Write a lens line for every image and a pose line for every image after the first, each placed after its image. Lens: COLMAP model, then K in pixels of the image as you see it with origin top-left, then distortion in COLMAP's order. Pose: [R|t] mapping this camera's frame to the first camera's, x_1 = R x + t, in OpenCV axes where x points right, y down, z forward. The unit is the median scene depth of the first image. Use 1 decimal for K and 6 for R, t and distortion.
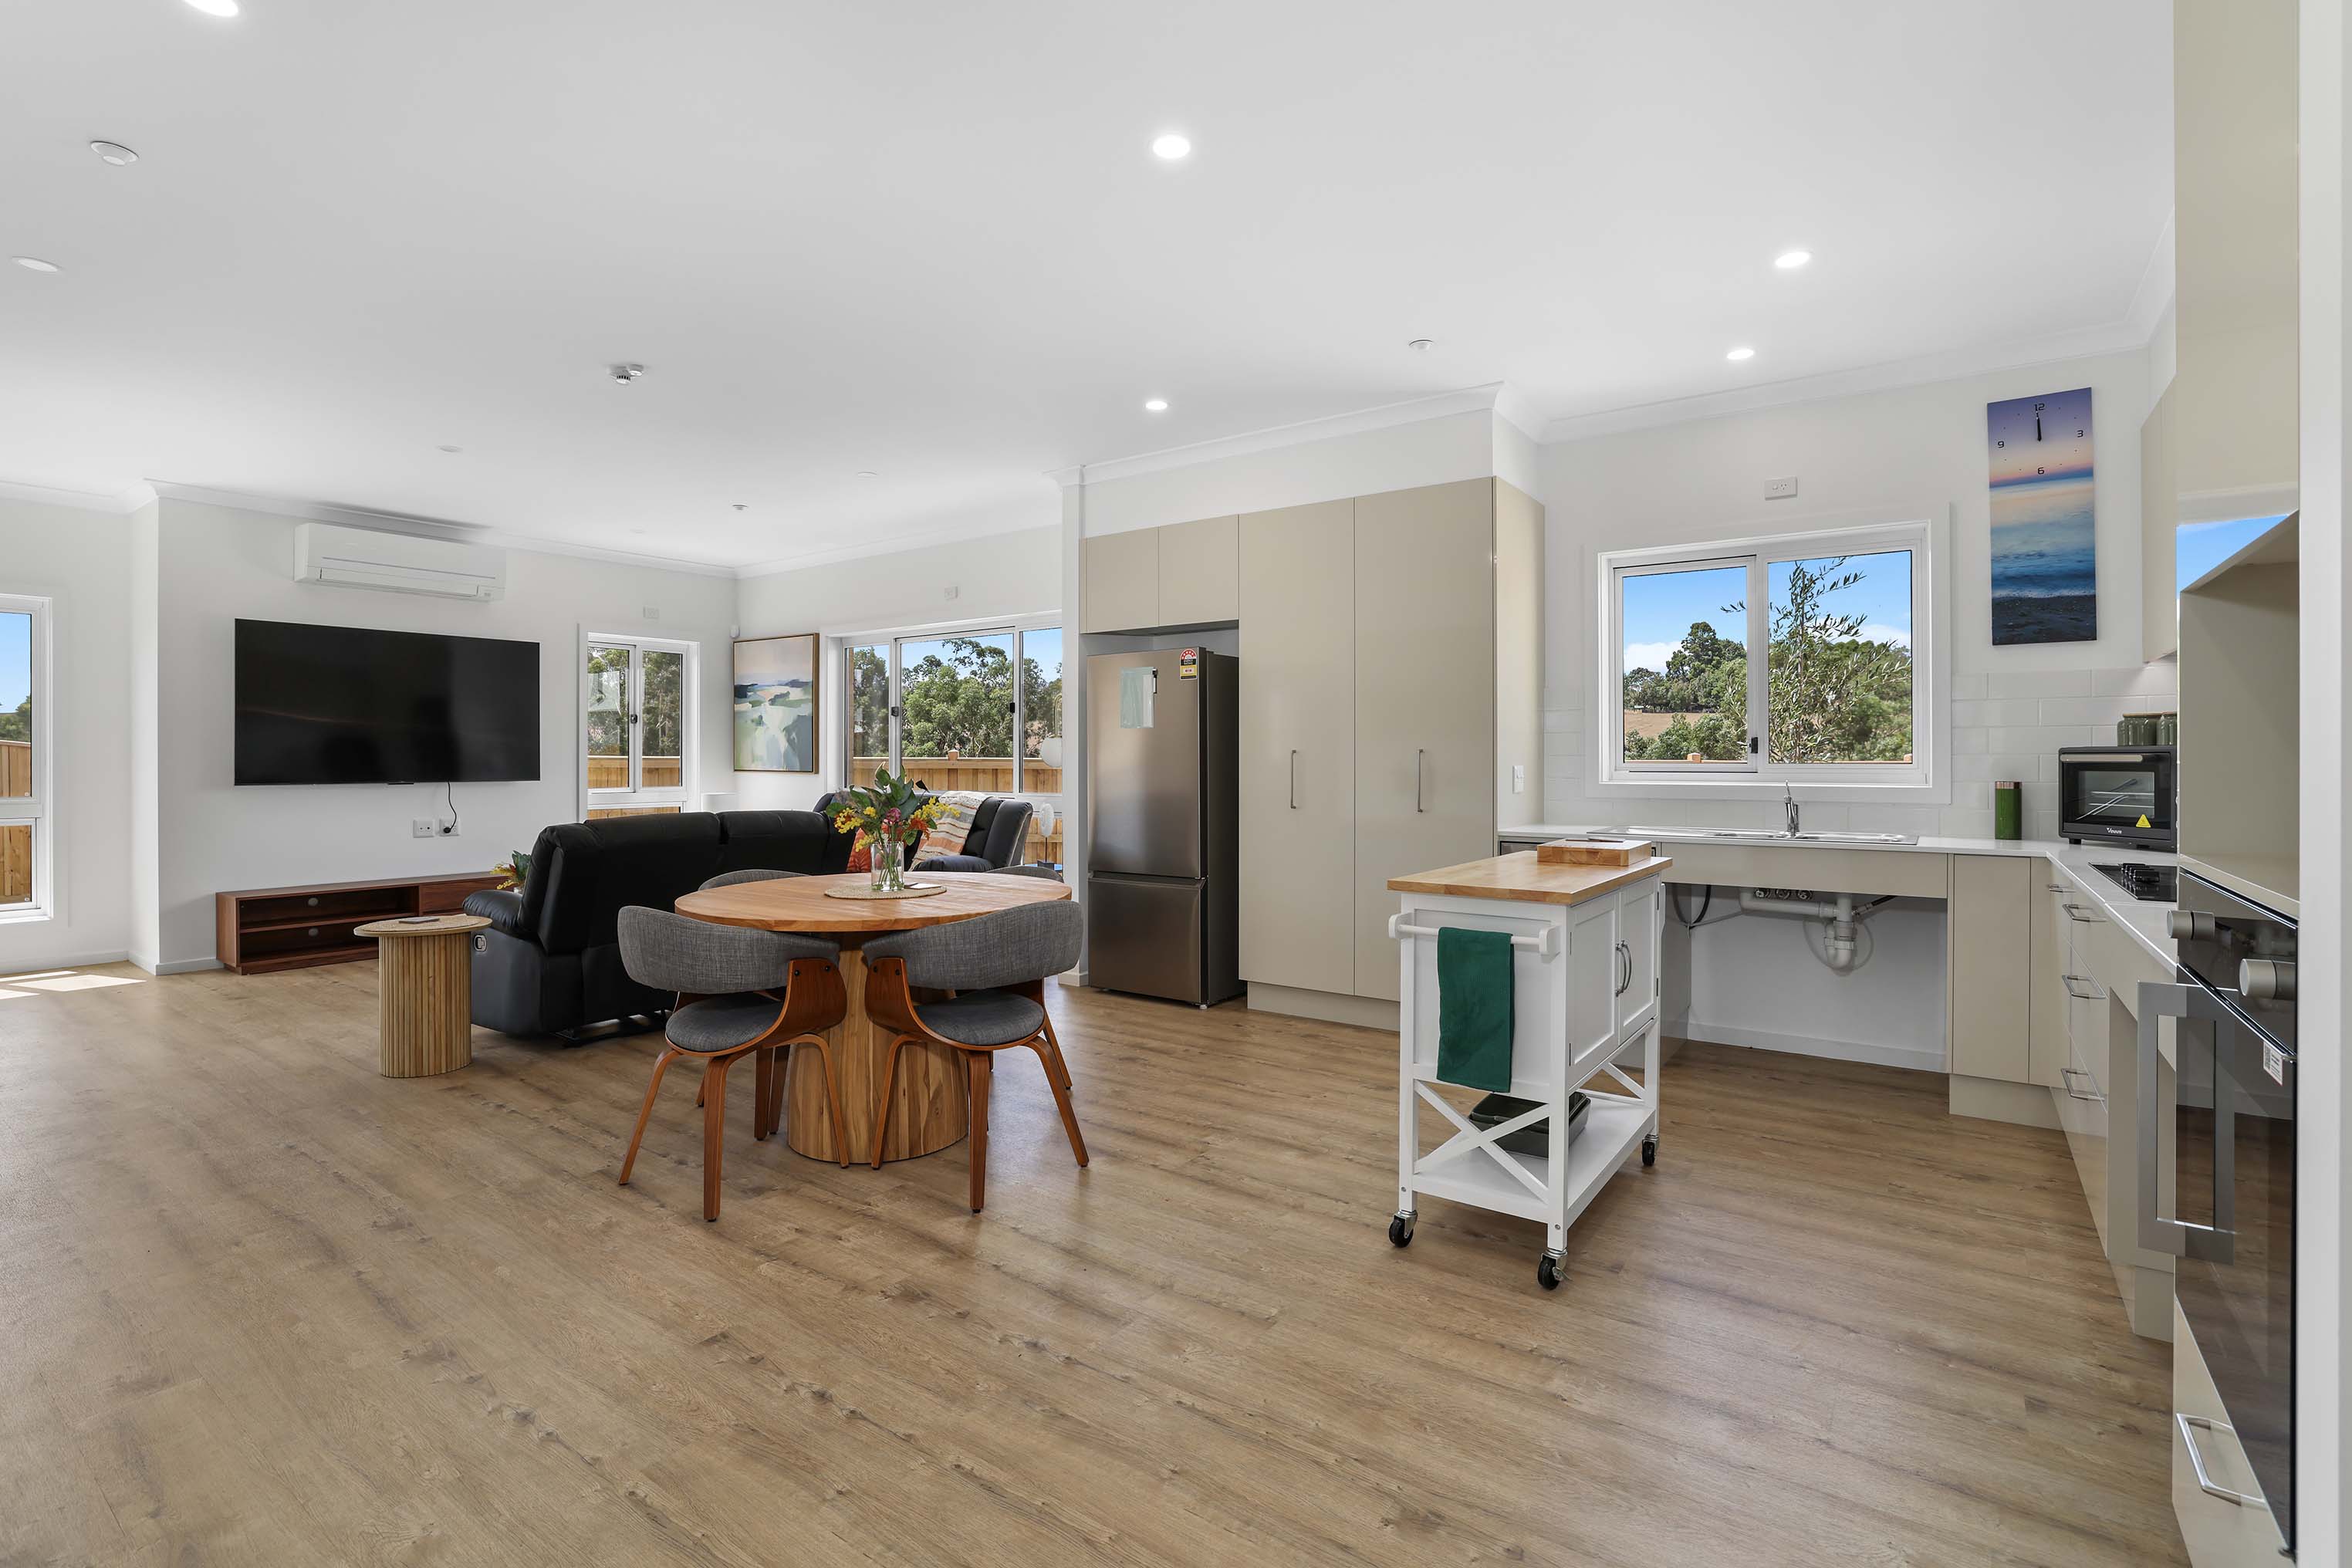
lens RADIAL K [[1112.7, 0, 1178.5], [0, 1112.7, 768.1], [0, 0, 1]] dist [-0.035156, 0.001880]
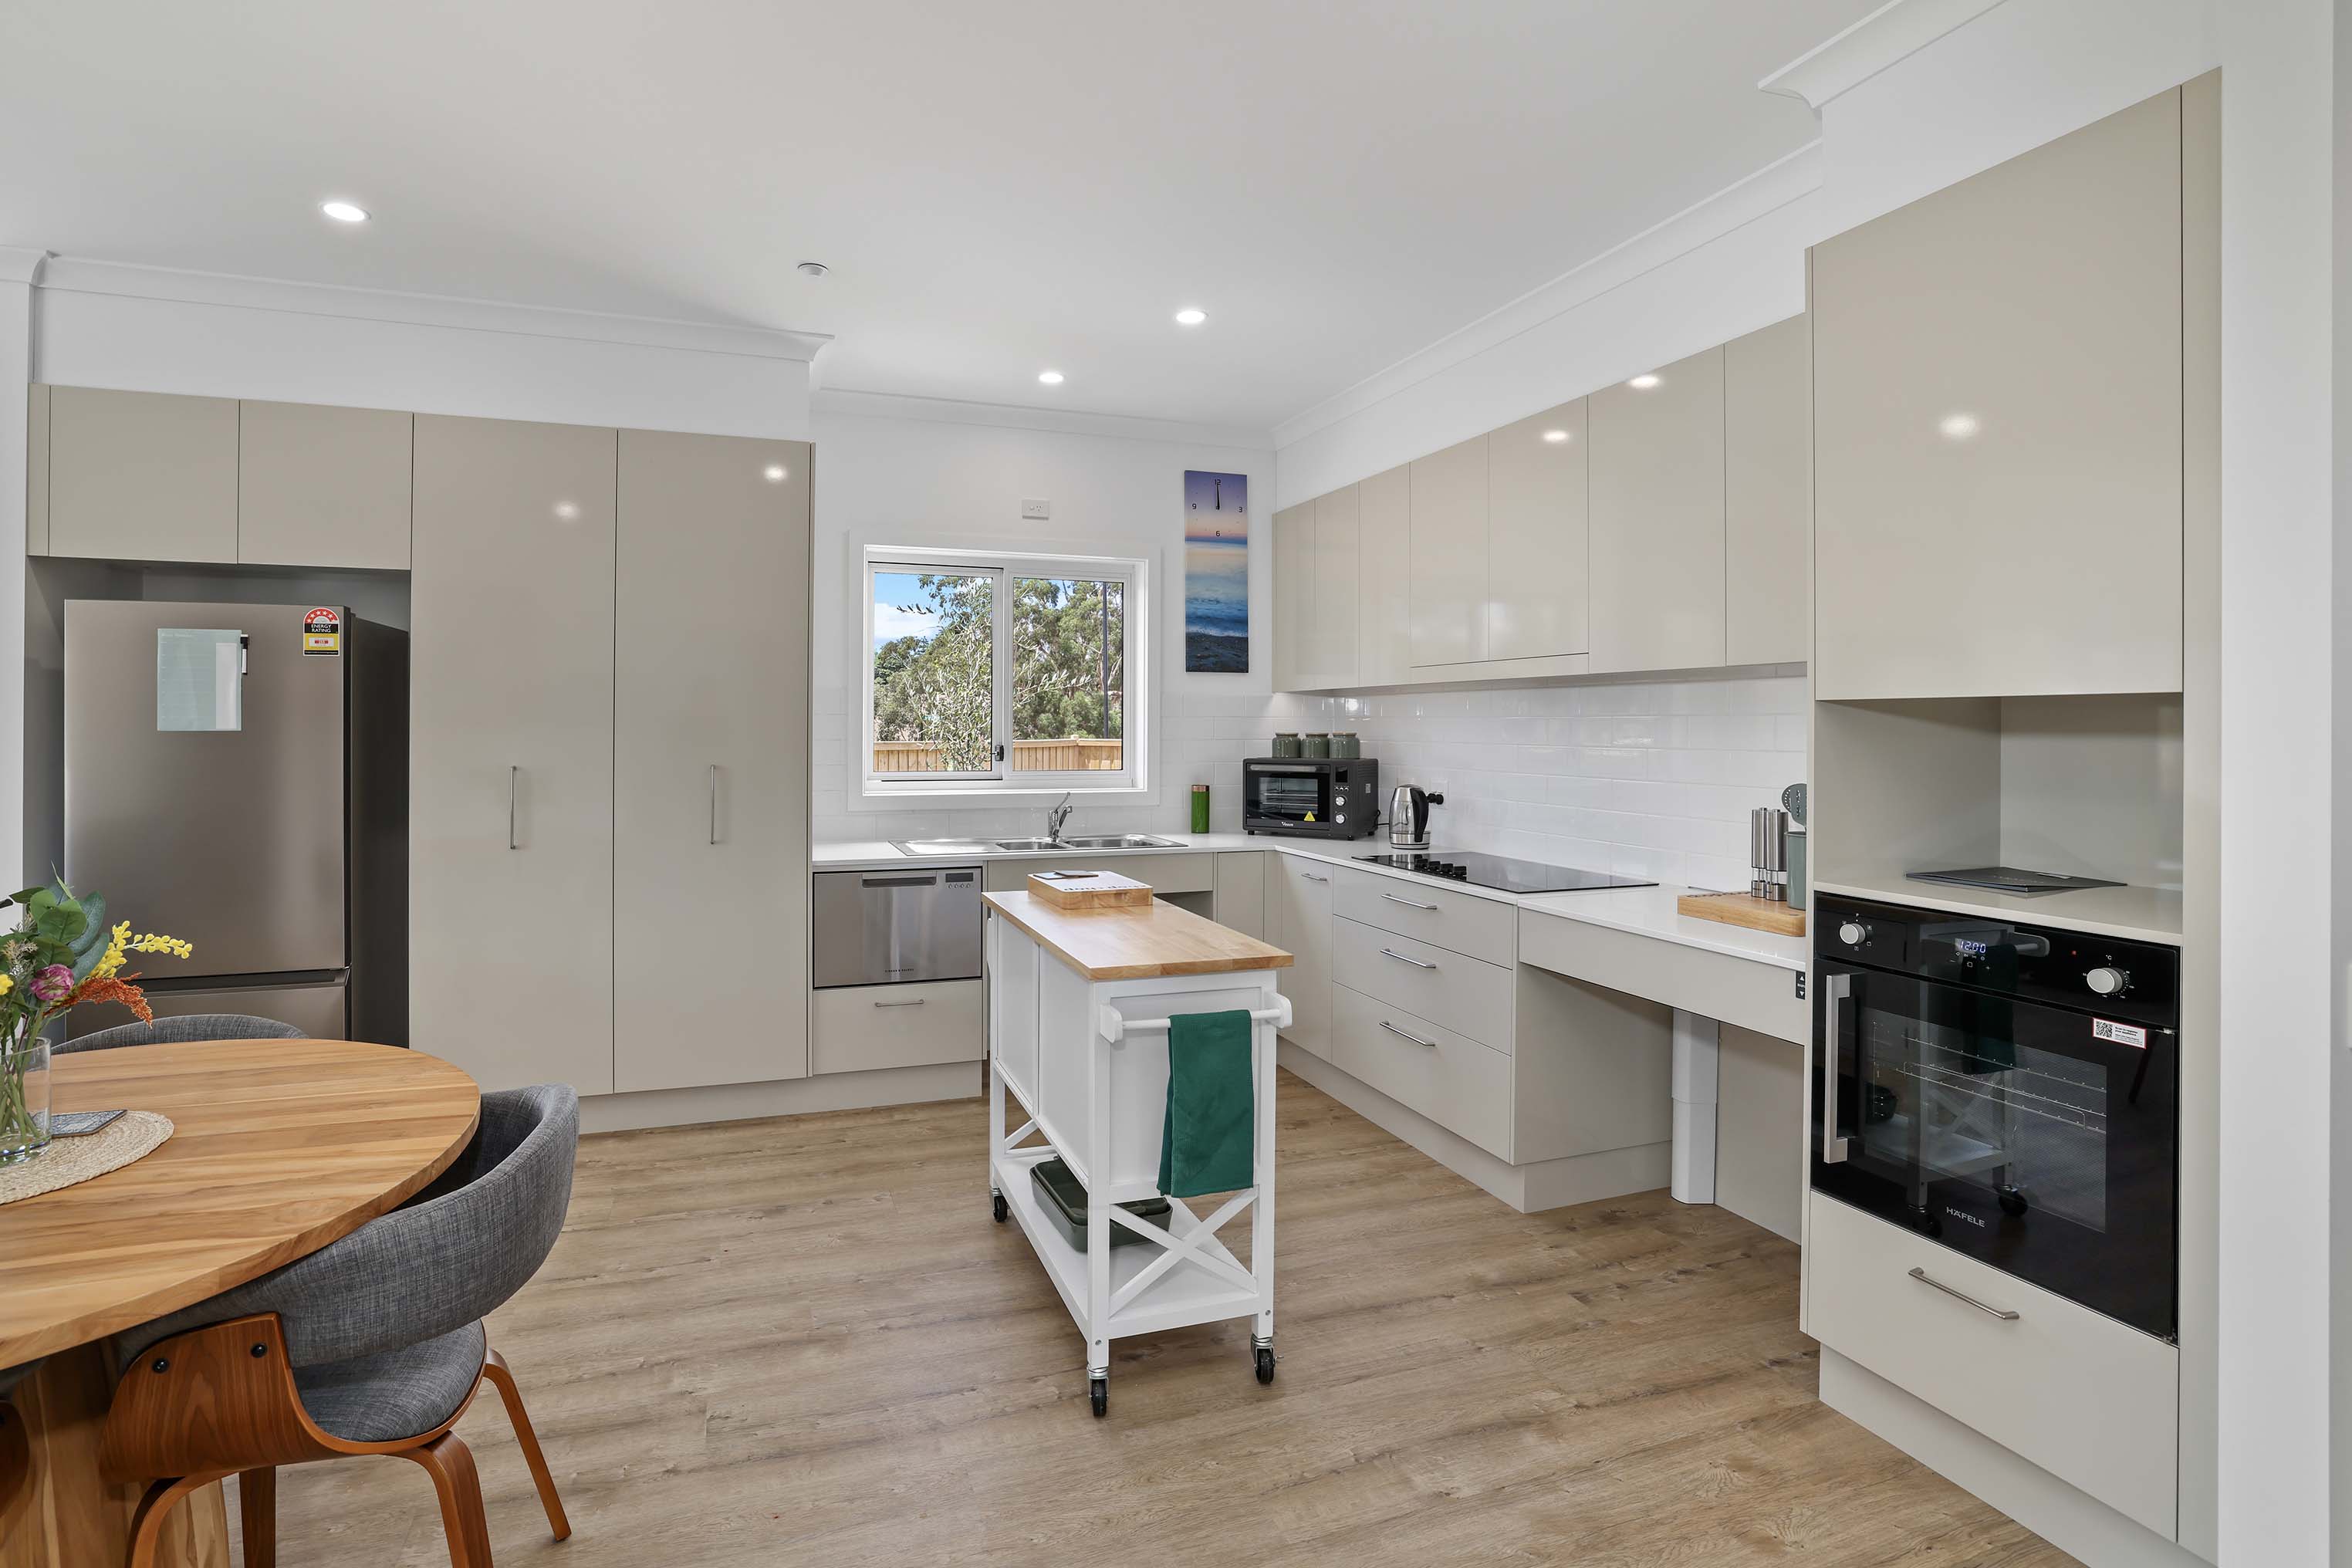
lens RADIAL K [[1112.7, 0, 1156.1], [0, 1112.7, 736.9], [0, 0, 1]] dist [-0.035156, 0.001880]
pose [[0.572287, -0.001911, 0.820051, -0.355394], [0.002177, 0.999997, 0.000811, -0.052793], [-0.820051, 0.001321, 0.572289, 0.410143]]
